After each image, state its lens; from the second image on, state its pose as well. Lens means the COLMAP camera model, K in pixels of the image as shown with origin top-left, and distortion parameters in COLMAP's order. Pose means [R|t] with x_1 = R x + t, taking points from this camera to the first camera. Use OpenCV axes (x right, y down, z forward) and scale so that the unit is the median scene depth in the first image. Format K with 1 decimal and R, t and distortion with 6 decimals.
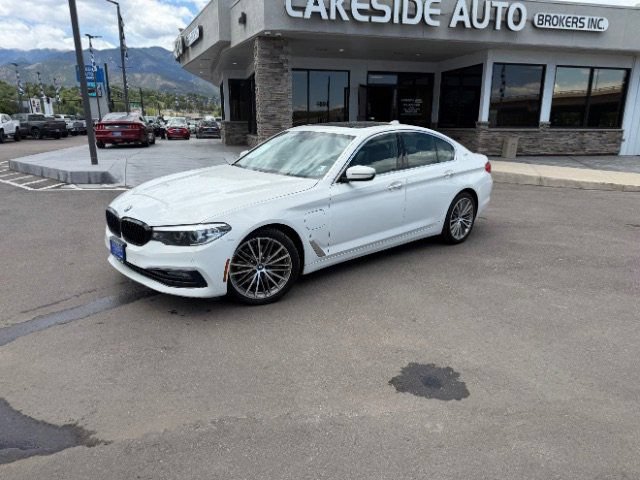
lens RADIAL K [[452.6, 0, 316.5], [0, 452.6, 240.4], [0, 0, 1]] dist [0.030956, -0.037182]
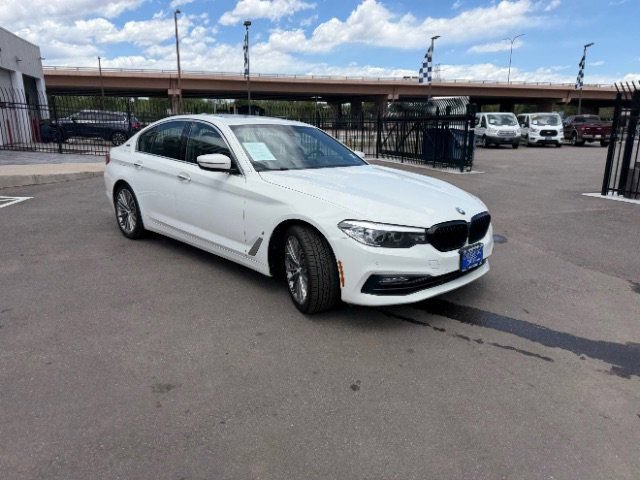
lens RADIAL K [[452.6, 0, 318.4], [0, 452.6, 236.2], [0, 0, 1]] dist [0.030956, -0.037182]
pose [[-0.054959, -0.250879, 0.966457, -0.448028], [0.248582, 0.934006, 0.256591, -0.113394], [-0.967050, 0.254346, 0.011032, 0.448604]]
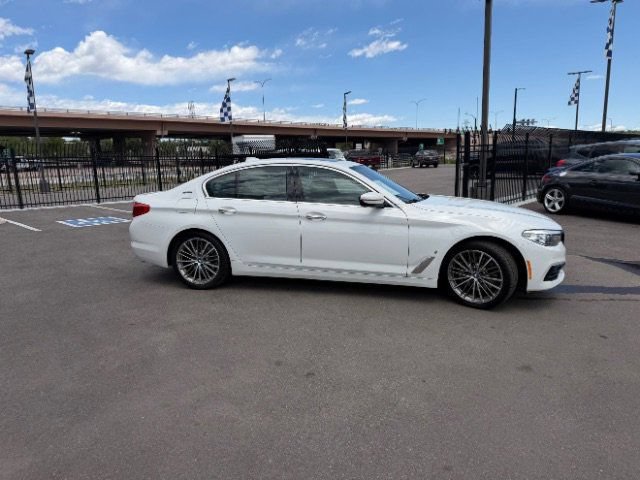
lens RADIAL K [[452.6, 0, 320.5], [0, 452.6, 236.6], [0, 0, 1]] dist [0.030956, -0.037182]
pose [[-0.548013, -0.143826, 0.824012, -0.400311], [0.230037, 0.921209, 0.313778, -0.205485], [-0.804217, 0.361507, -0.471750, 0.762454]]
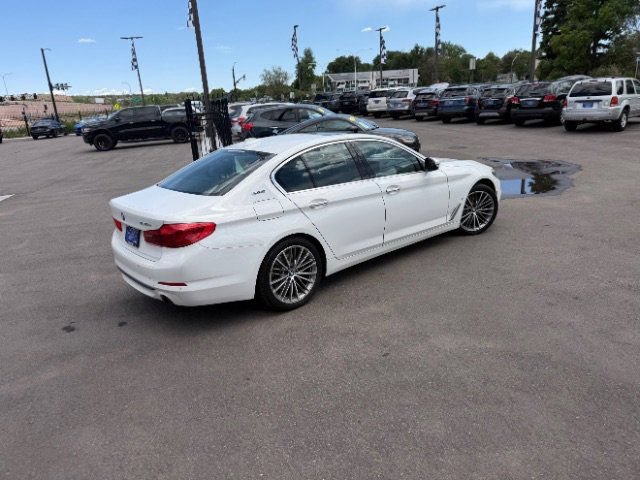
lens RADIAL K [[452.6, 0, 317.5], [0, 452.6, 241.7], [0, 0, 1]] dist [0.030956, -0.037182]
pose [[-0.997577, 0.047671, 0.050675, 0.016765], [0.067419, 0.842224, 0.534896, -0.284935], [-0.017181, 0.537017, -0.843397, 0.952725]]
